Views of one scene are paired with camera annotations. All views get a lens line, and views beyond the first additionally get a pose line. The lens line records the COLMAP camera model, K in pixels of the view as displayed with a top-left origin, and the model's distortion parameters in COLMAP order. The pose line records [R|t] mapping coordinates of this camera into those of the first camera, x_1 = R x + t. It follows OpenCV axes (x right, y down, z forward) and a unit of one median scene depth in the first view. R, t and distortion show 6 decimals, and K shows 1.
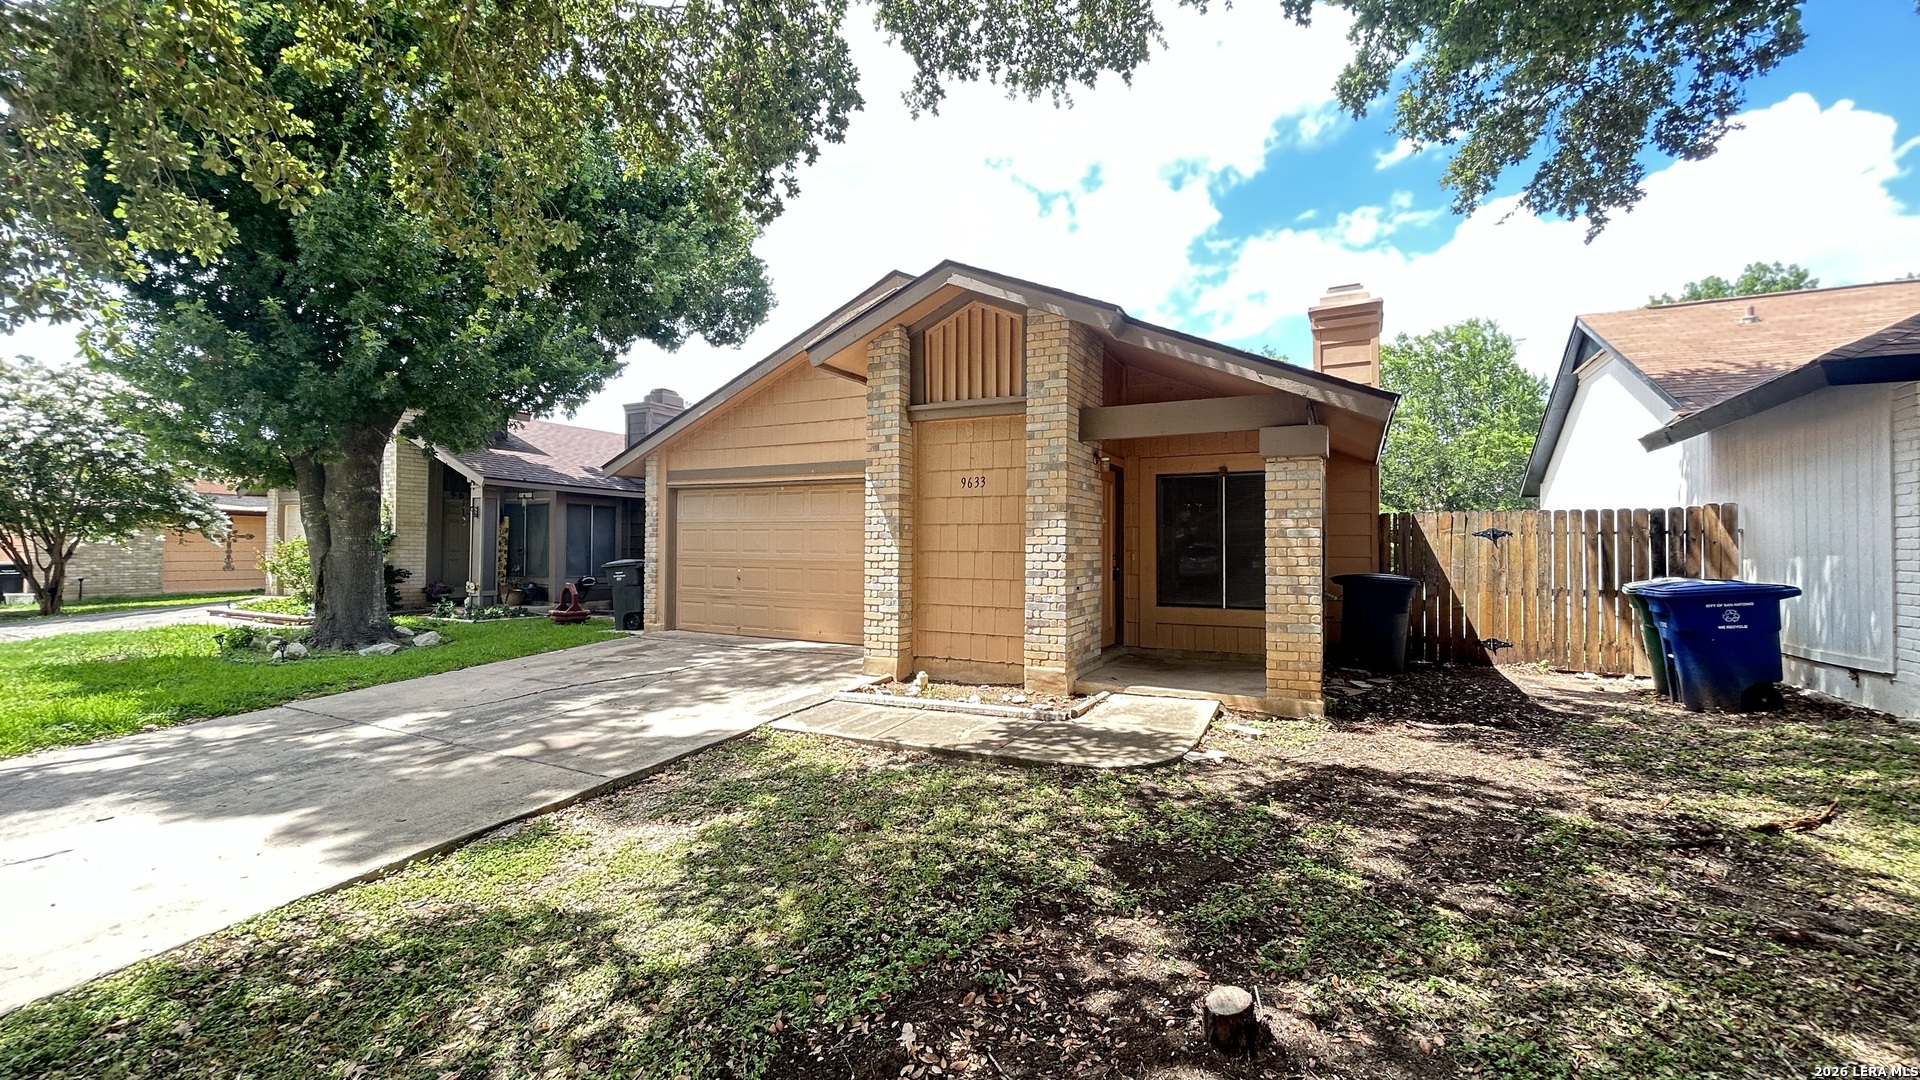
lens RADIAL K [[773.6, 0, 957.3], [0, 773.6, 535.5], [0, 0, 1]] dist [0.000429, 0.002497]
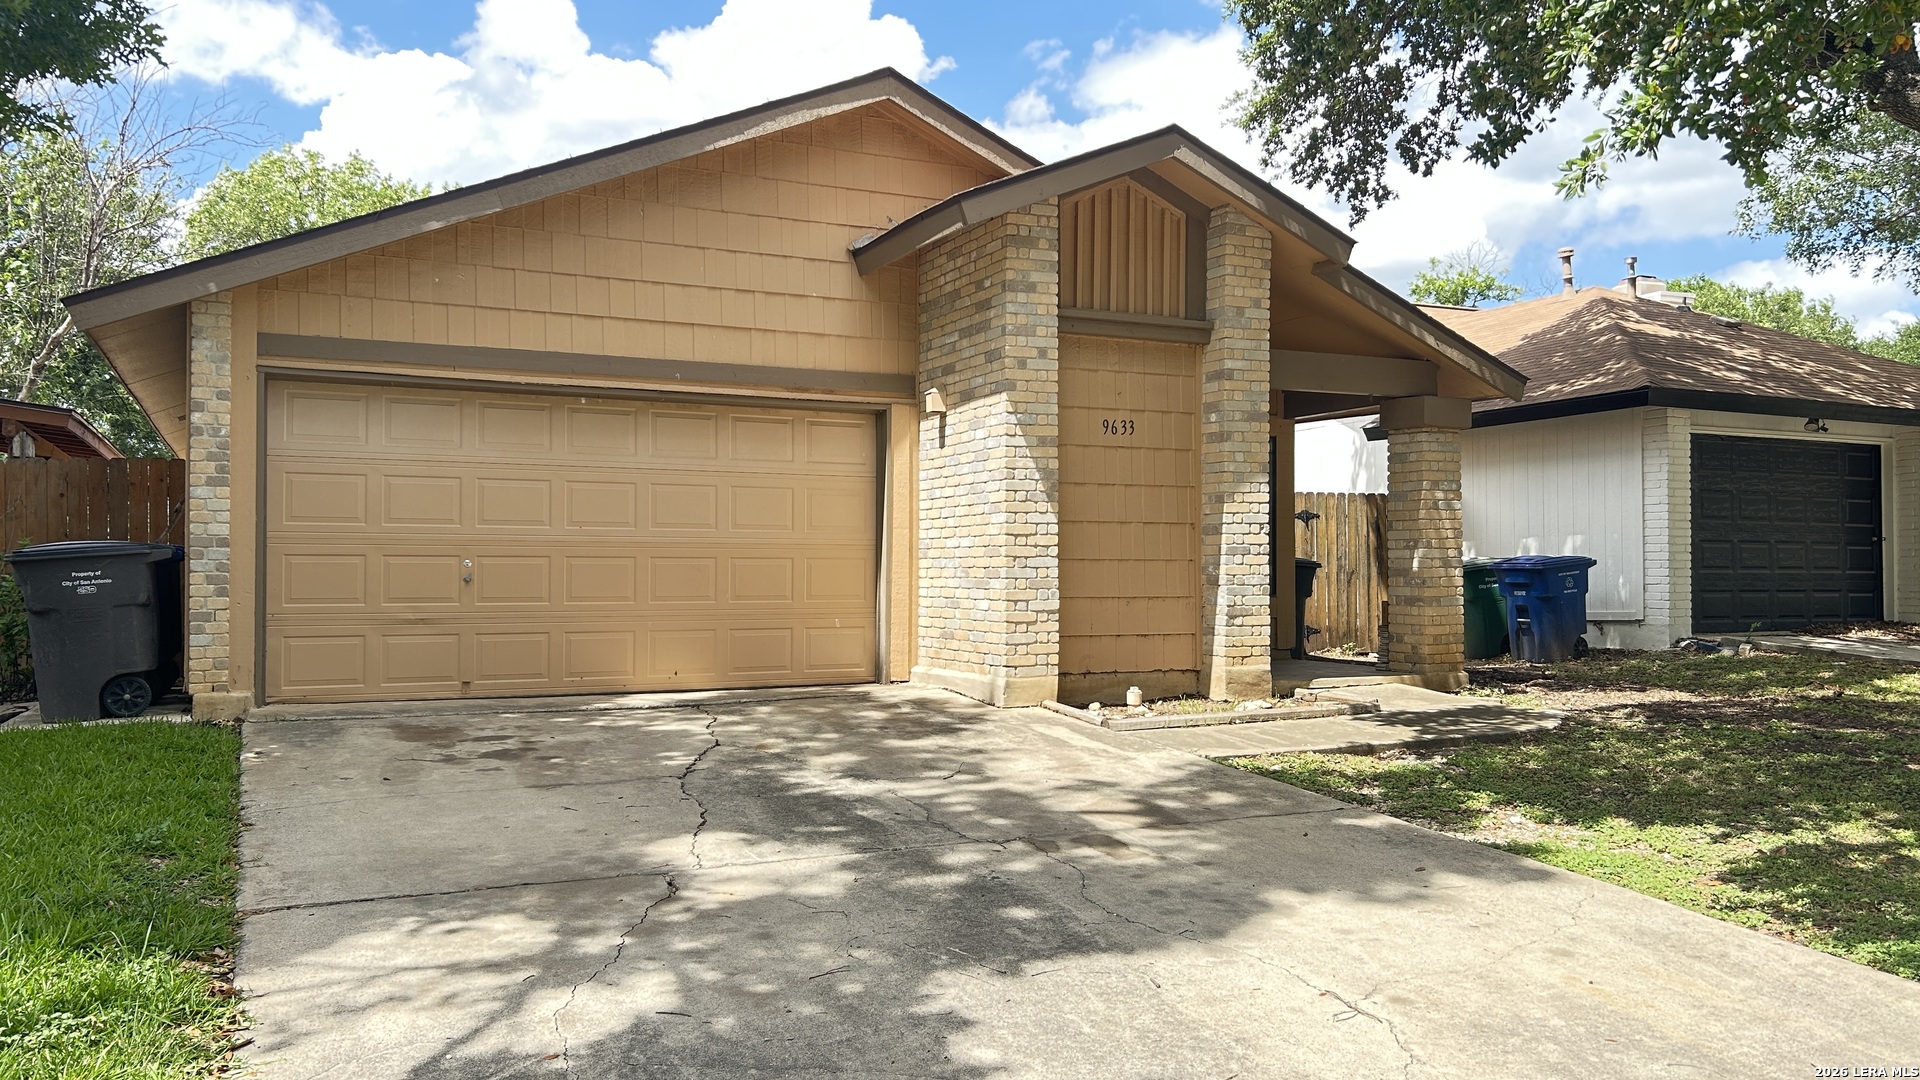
lens RADIAL K [[1448.5, 0, 959.6], [0, 1448.5, 545.9], [0, 0, 1]] dist [0.058308, -0.000149]
pose [[0.603759, 0.005745, 0.797146, -1.145760], [-0.010107, 0.999949, 0.000449, 0.043366], [-0.797103, -0.008328, 0.603787, 0.295008]]
